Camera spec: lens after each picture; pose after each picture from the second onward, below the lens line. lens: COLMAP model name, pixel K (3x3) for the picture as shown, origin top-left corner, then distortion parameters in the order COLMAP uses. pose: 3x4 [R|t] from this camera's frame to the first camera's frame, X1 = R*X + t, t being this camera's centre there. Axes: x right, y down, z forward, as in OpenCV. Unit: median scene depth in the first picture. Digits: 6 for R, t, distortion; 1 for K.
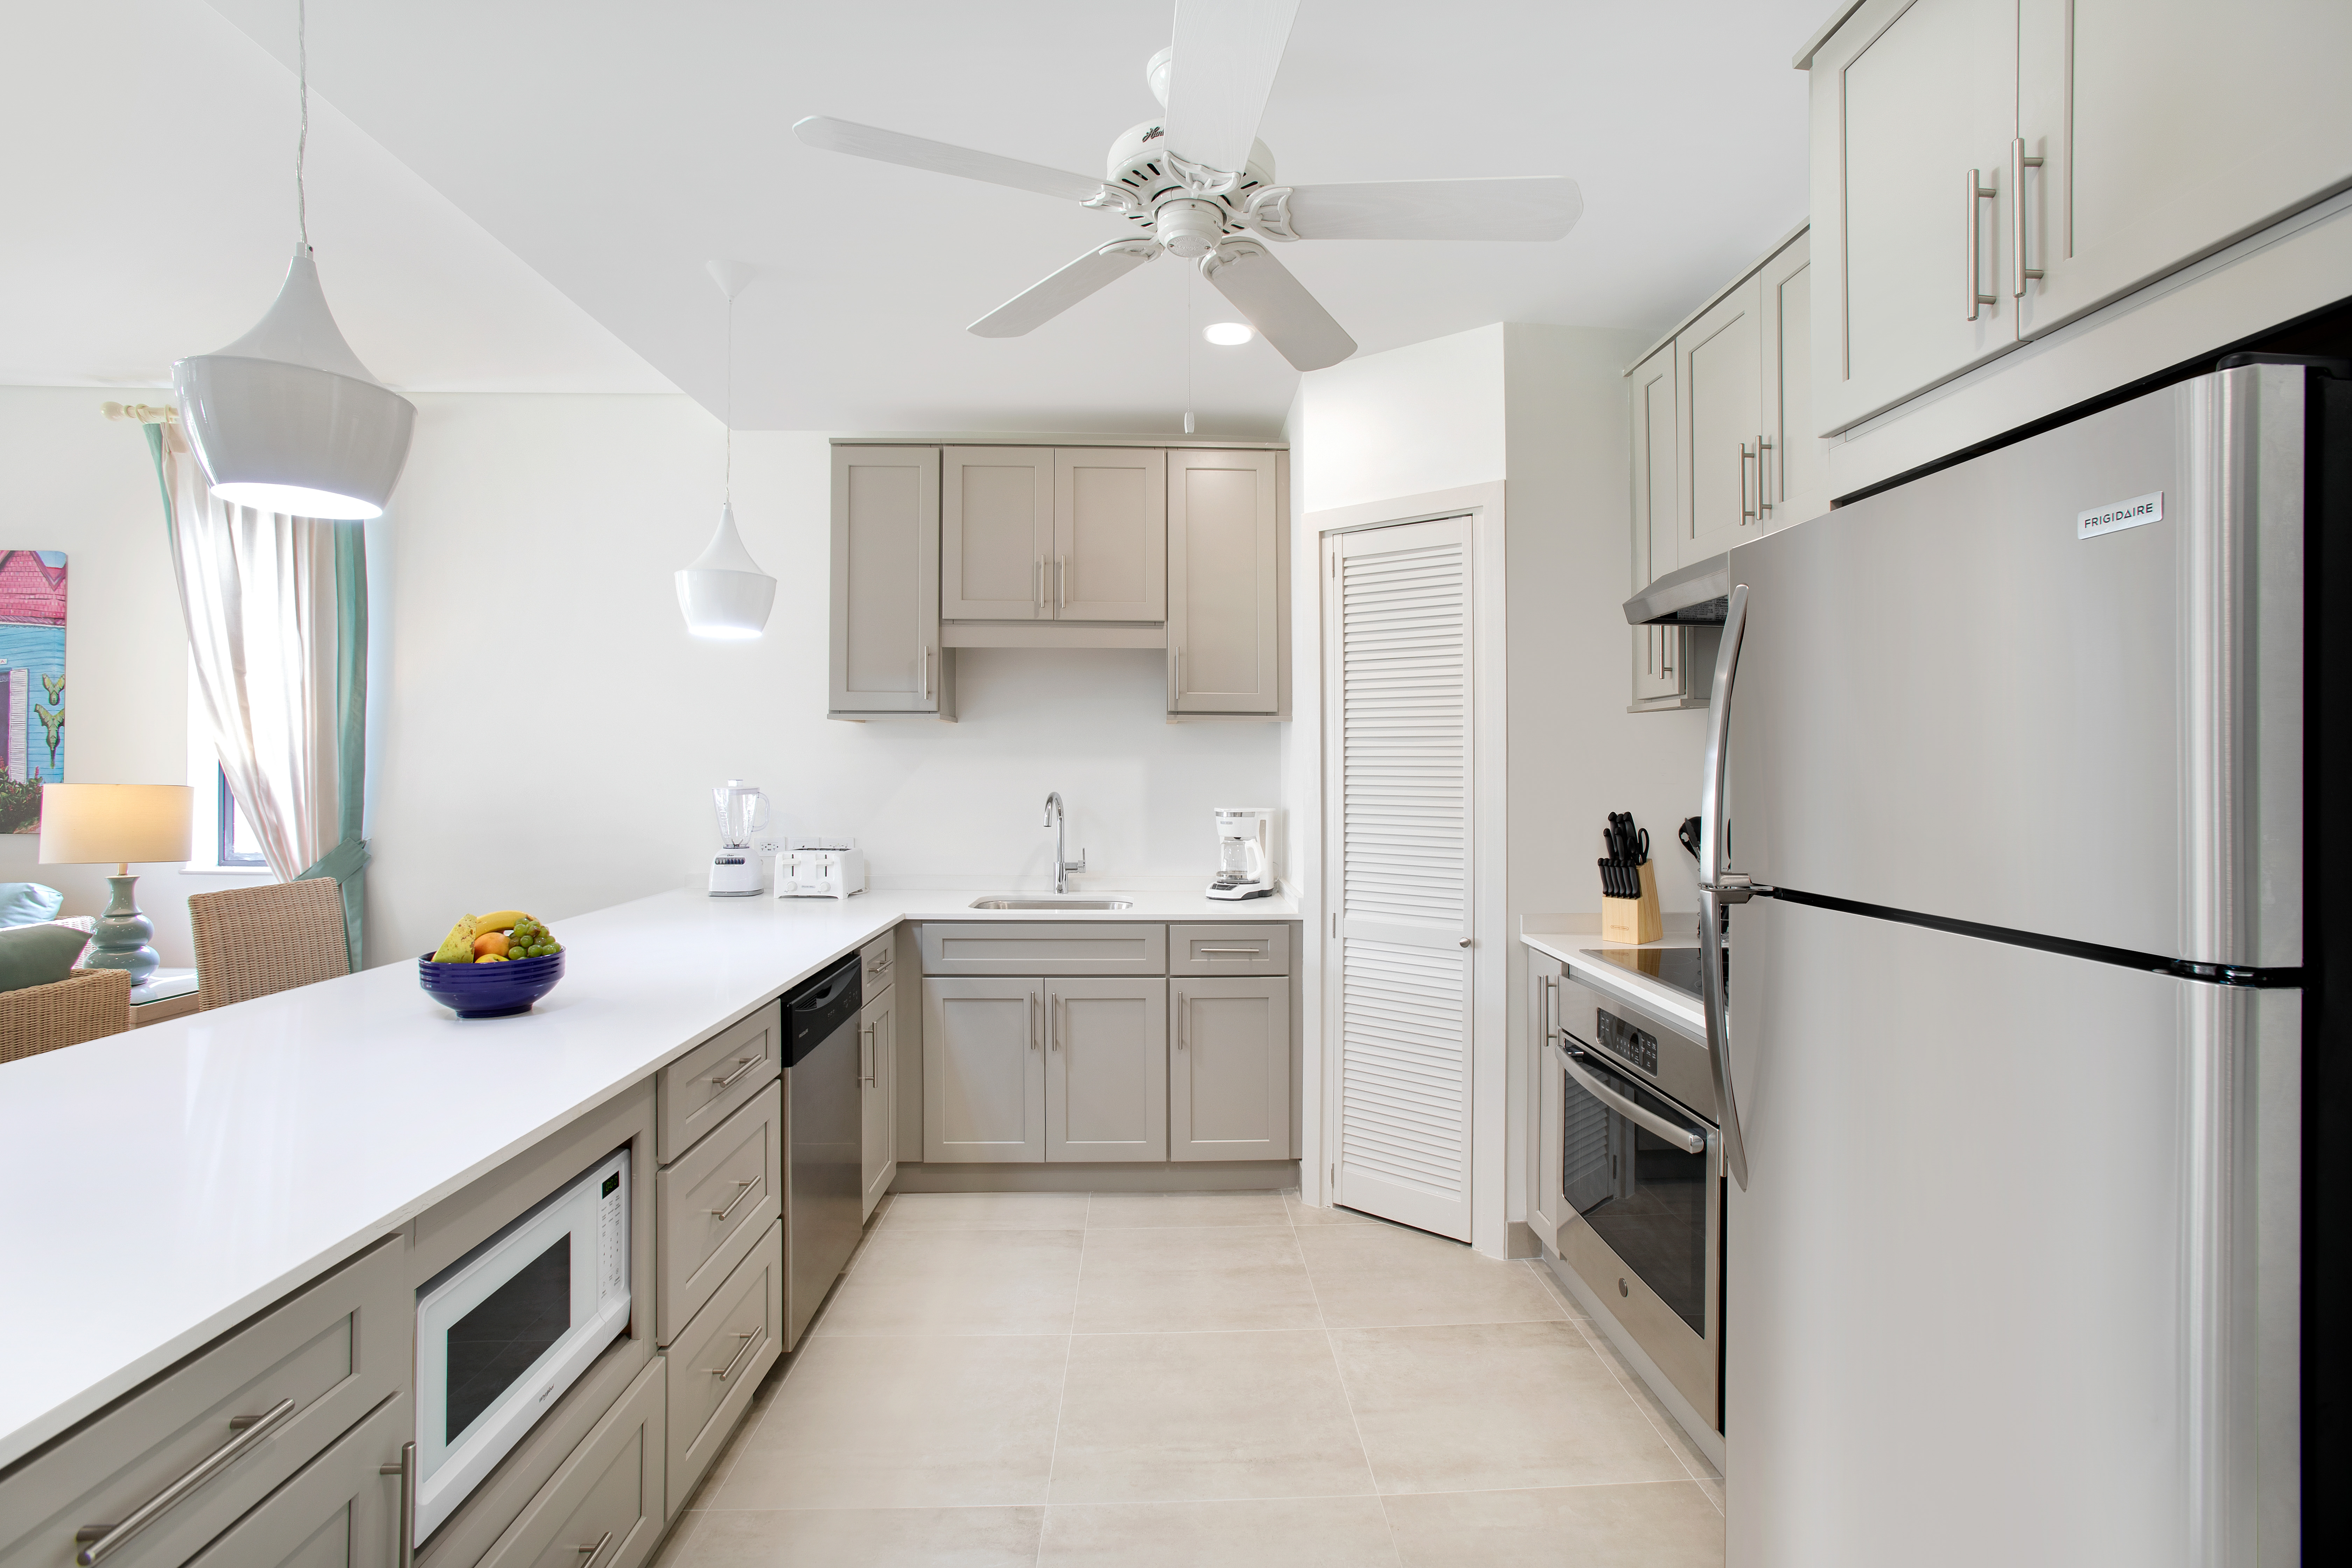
lens RADIAL K [[1118.3, 0, 1184.0], [0, 1118.3, 770.8], [0, 0, 1]] dist [-0.042718, 0.007120]
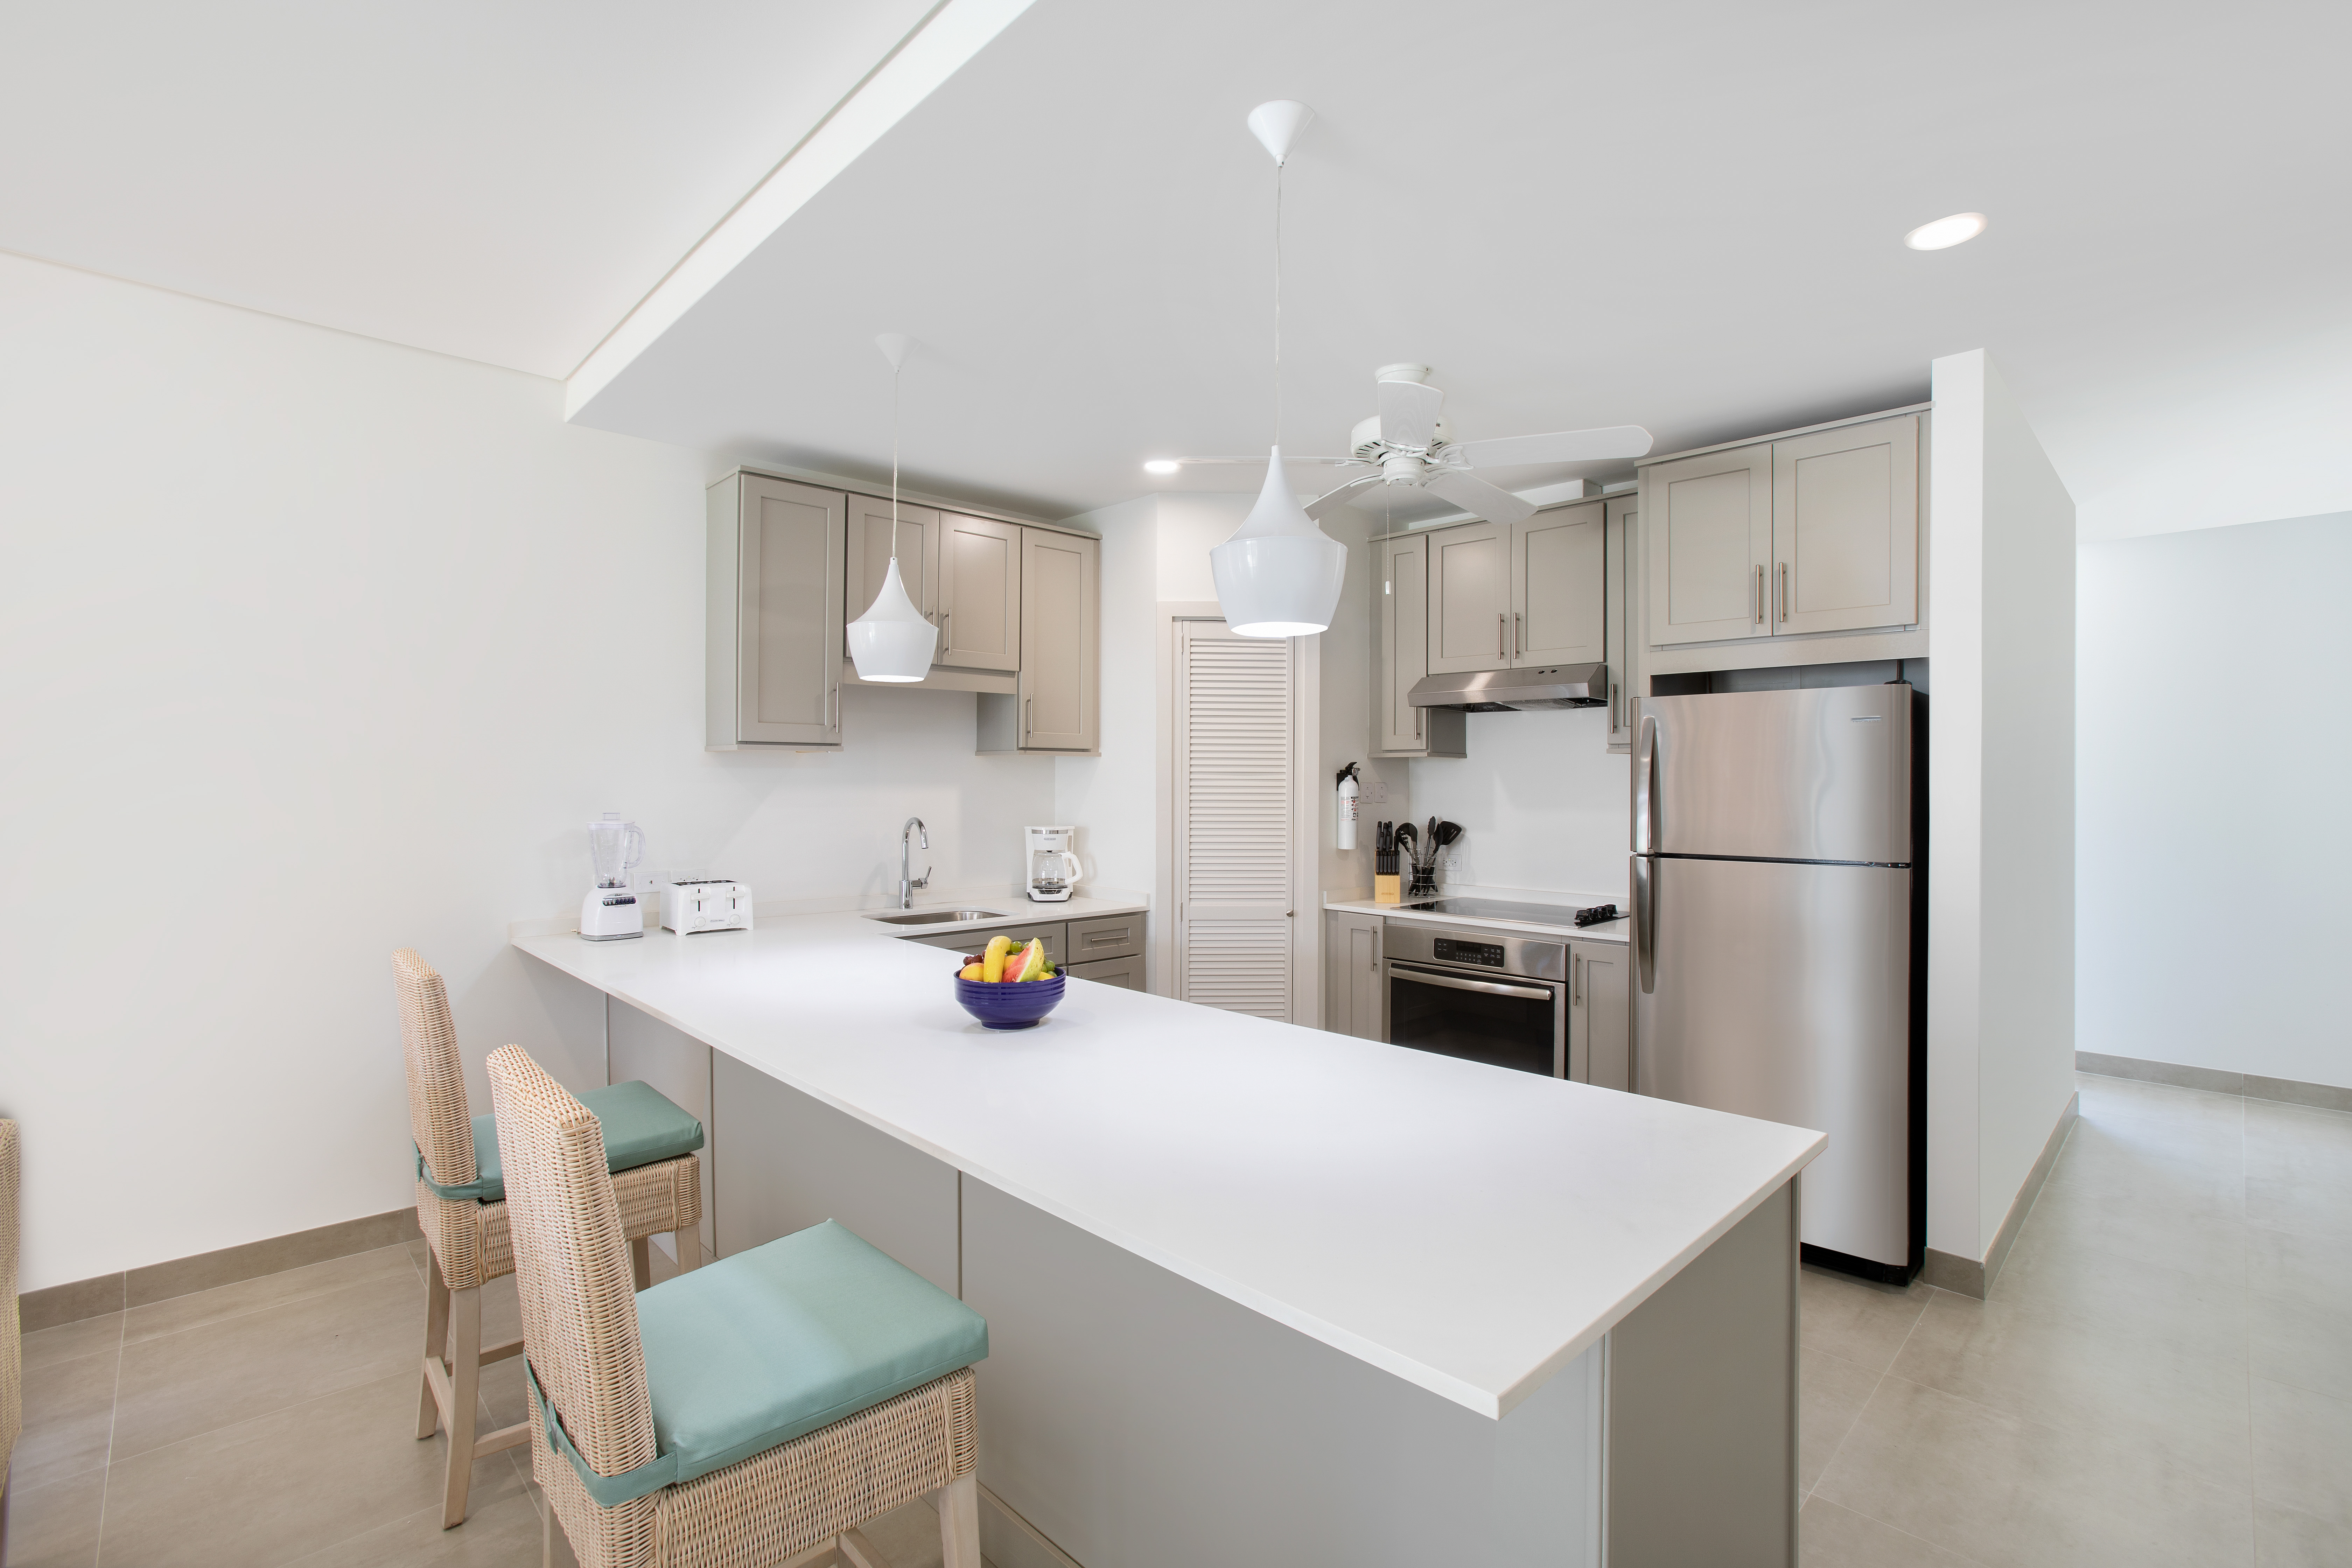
lens RADIAL K [[1118.3, 0, 1185.4], [0, 1118.3, 785.3], [0, 0, 1]] dist [-0.042718, 0.007120]
pose [[0.739566, -0.007104, 0.673047, -0.688518], [0.000685, 0.999952, 0.009802, -0.024027], [-0.673084, -0.006788, 0.739535, 0.002280]]
